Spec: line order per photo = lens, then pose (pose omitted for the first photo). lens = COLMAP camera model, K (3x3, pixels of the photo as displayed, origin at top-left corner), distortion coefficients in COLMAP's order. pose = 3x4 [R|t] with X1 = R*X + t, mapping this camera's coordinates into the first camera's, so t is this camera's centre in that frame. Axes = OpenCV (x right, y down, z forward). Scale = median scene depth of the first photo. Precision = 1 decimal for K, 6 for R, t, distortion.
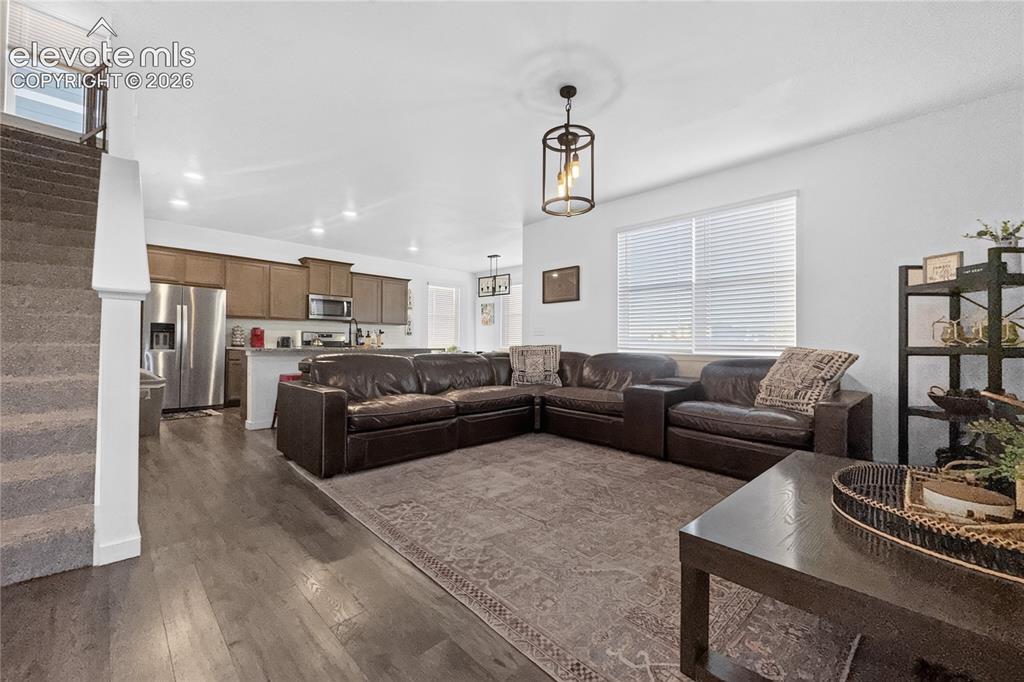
lens RADIAL K [[405.7, 0, 512.0], [0, 405.7, 341.0], [0, 0, 1]] dist [-0.006597, -0.000688]
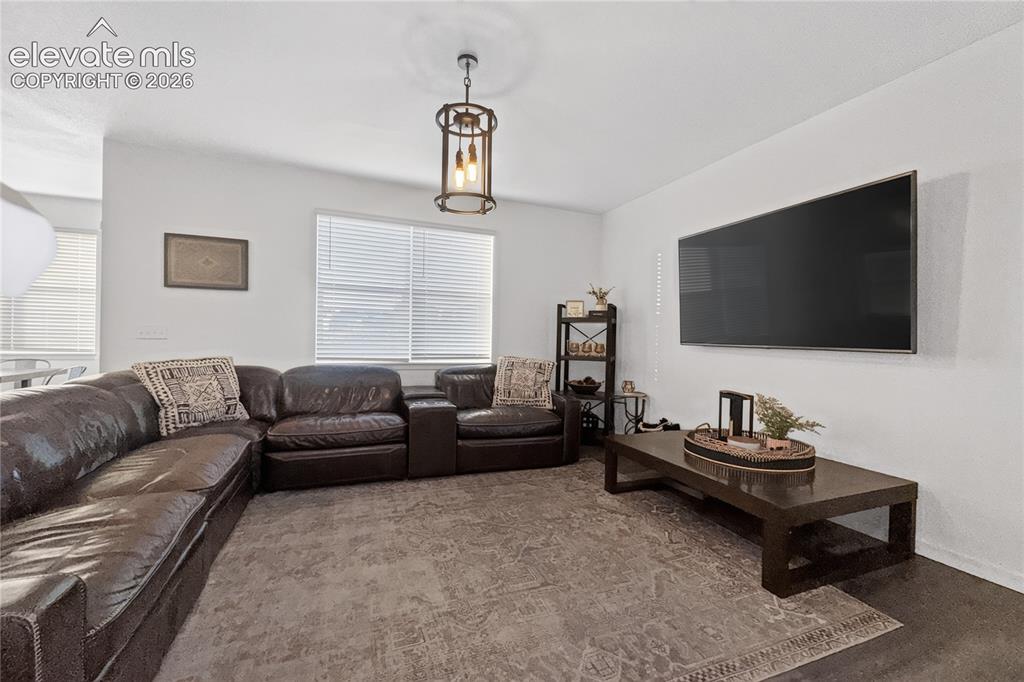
lens RADIAL K [[405.7, 0, 512.0], [0, 405.7, 341.0], [0, 0, 1]] dist [-0.006597, -0.000688]
pose [[0.377668, -0.008148, 0.925905, -0.548319], [-0.023128, 0.999566, 0.018230, -0.065263], [-0.925652, -0.028299, 0.377315, 0.551761]]
